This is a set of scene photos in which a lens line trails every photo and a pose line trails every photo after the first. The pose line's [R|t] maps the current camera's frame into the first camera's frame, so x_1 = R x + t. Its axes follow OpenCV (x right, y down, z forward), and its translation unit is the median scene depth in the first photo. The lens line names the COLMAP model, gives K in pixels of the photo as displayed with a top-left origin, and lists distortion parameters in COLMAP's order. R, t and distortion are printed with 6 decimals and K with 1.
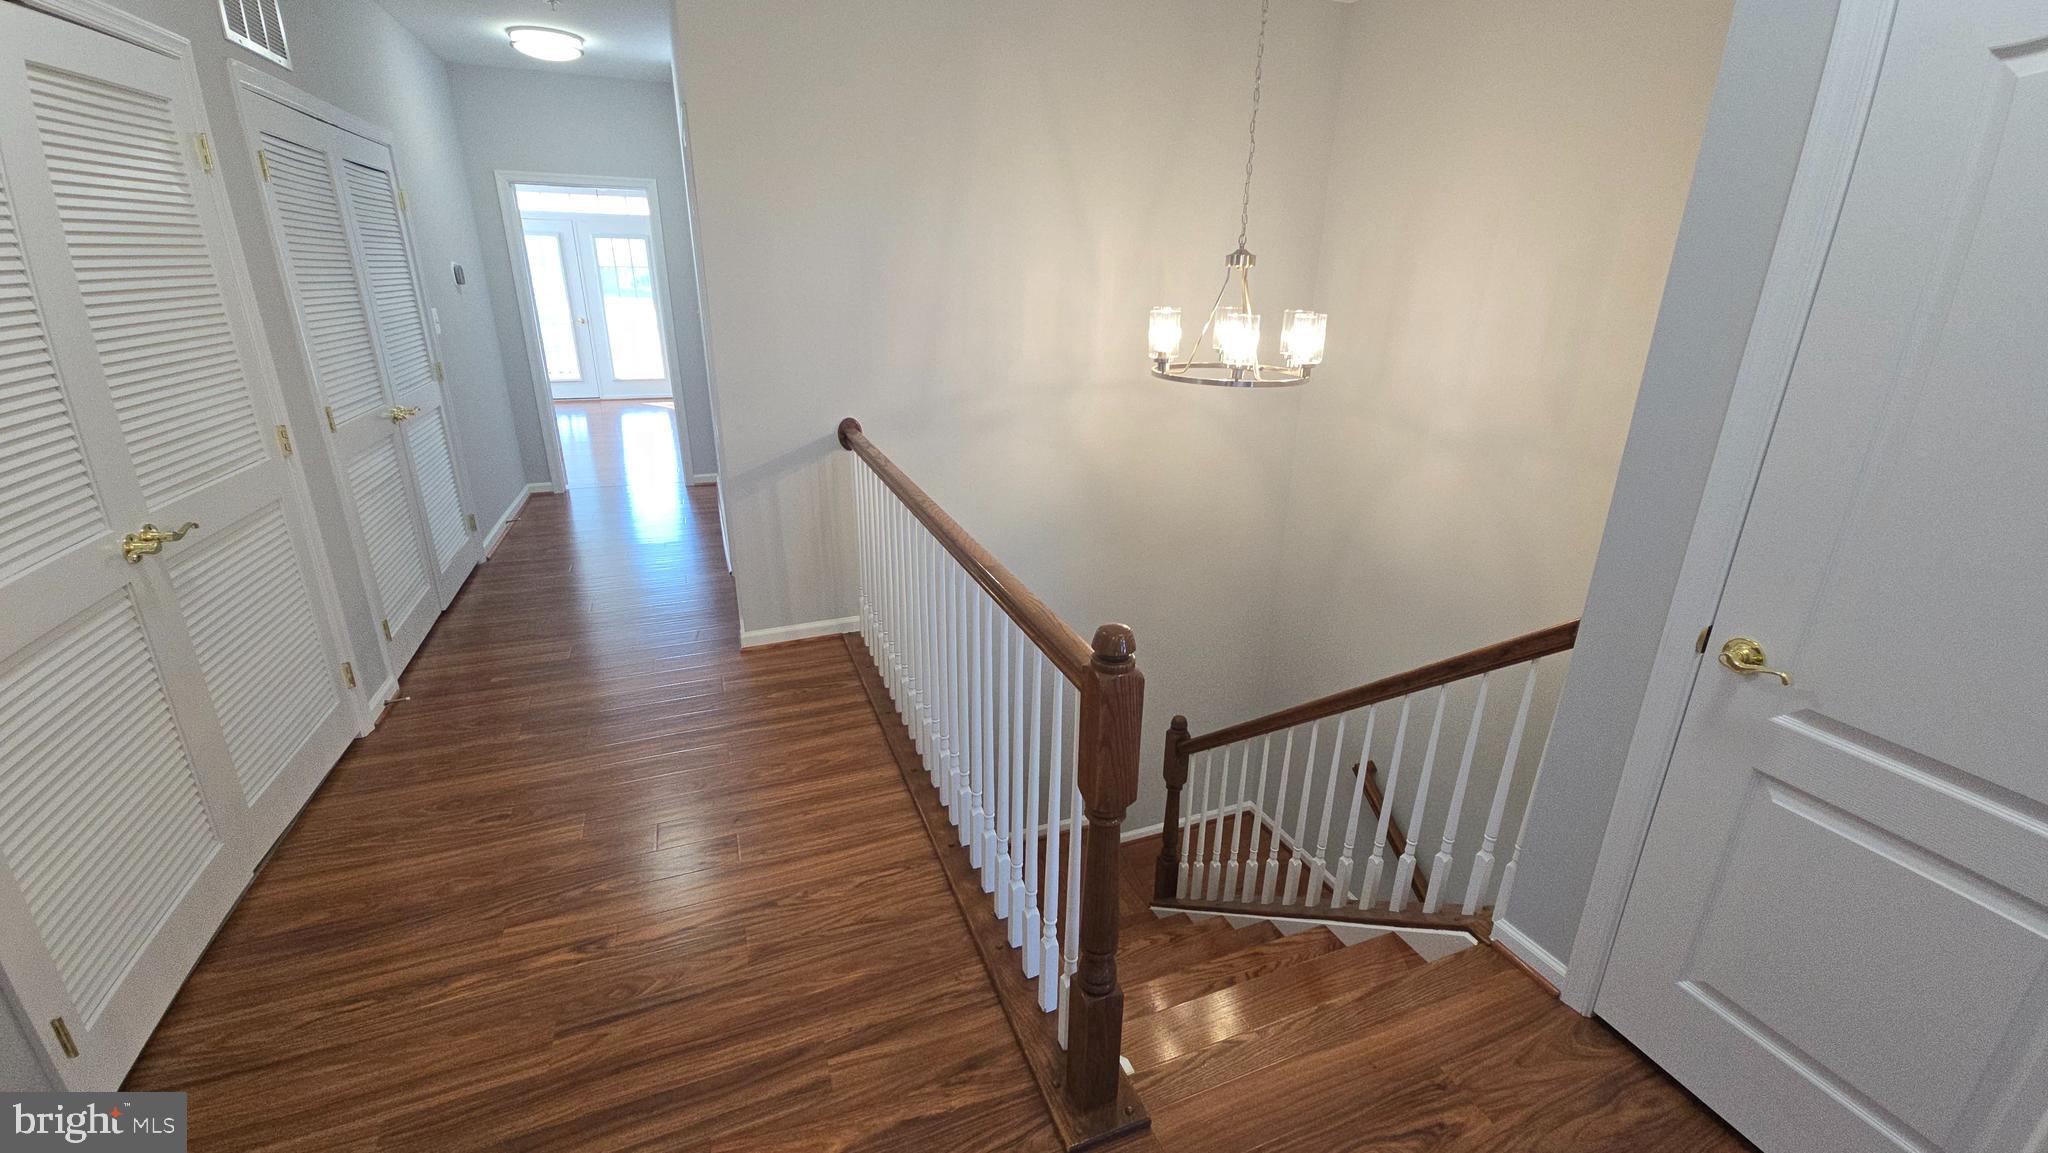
lens RADIAL K [[816.1, 0, 1024.0], [0, 816.1, 576.5], [0, 0, 1]] dist [0.000035, -0.000145]
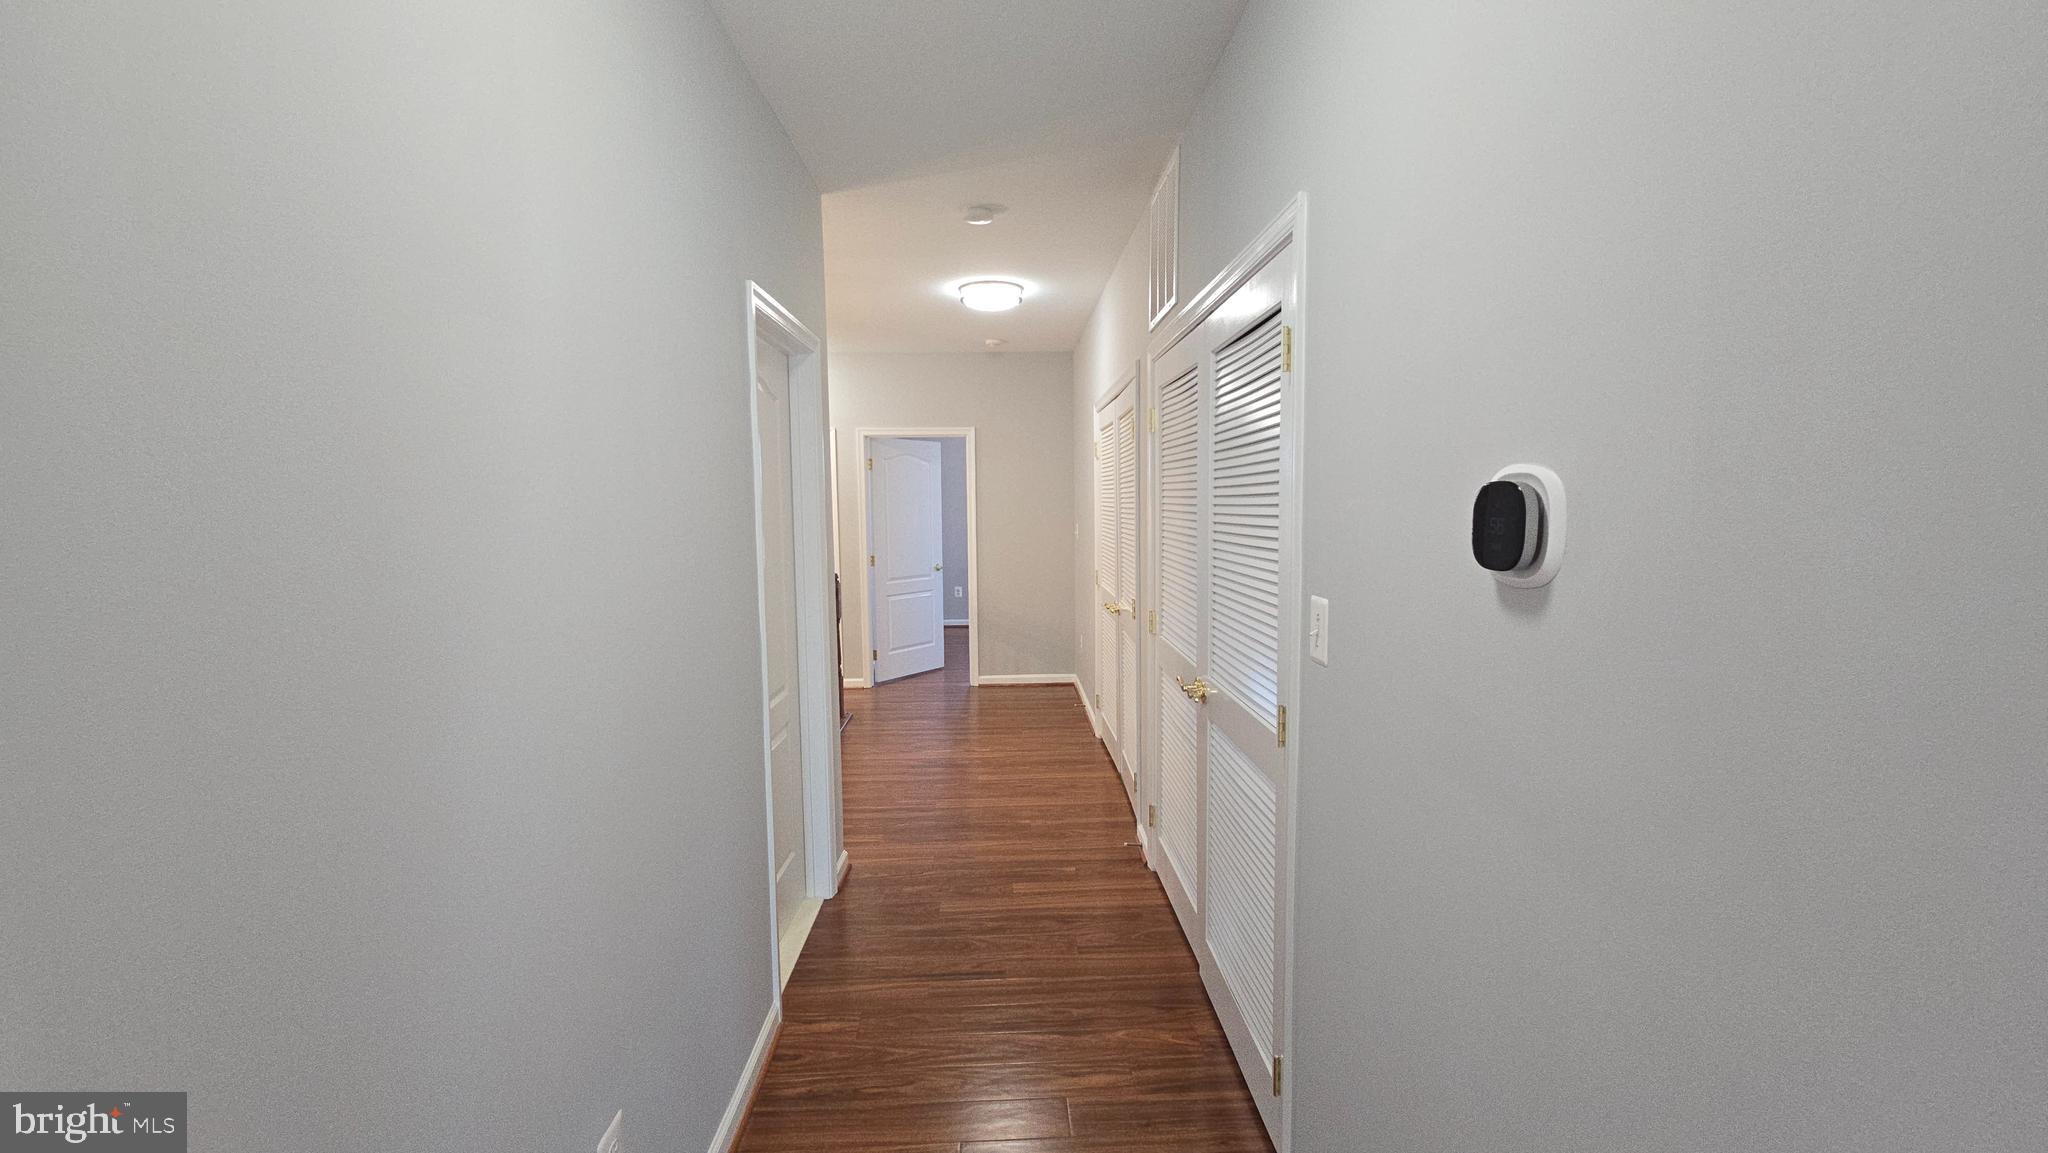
lens RADIAL K [[816.1, 0, 1024.0], [0, 816.1, 576.5], [0, 0, 1]] dist [0.000035, -0.000145]
pose [[-0.943578, -0.027056, 0.330043, -1.418518], [0.120224, 0.900667, 0.417548, -1.011033], [-0.308556, 0.433668, -0.846596, 2.679674]]
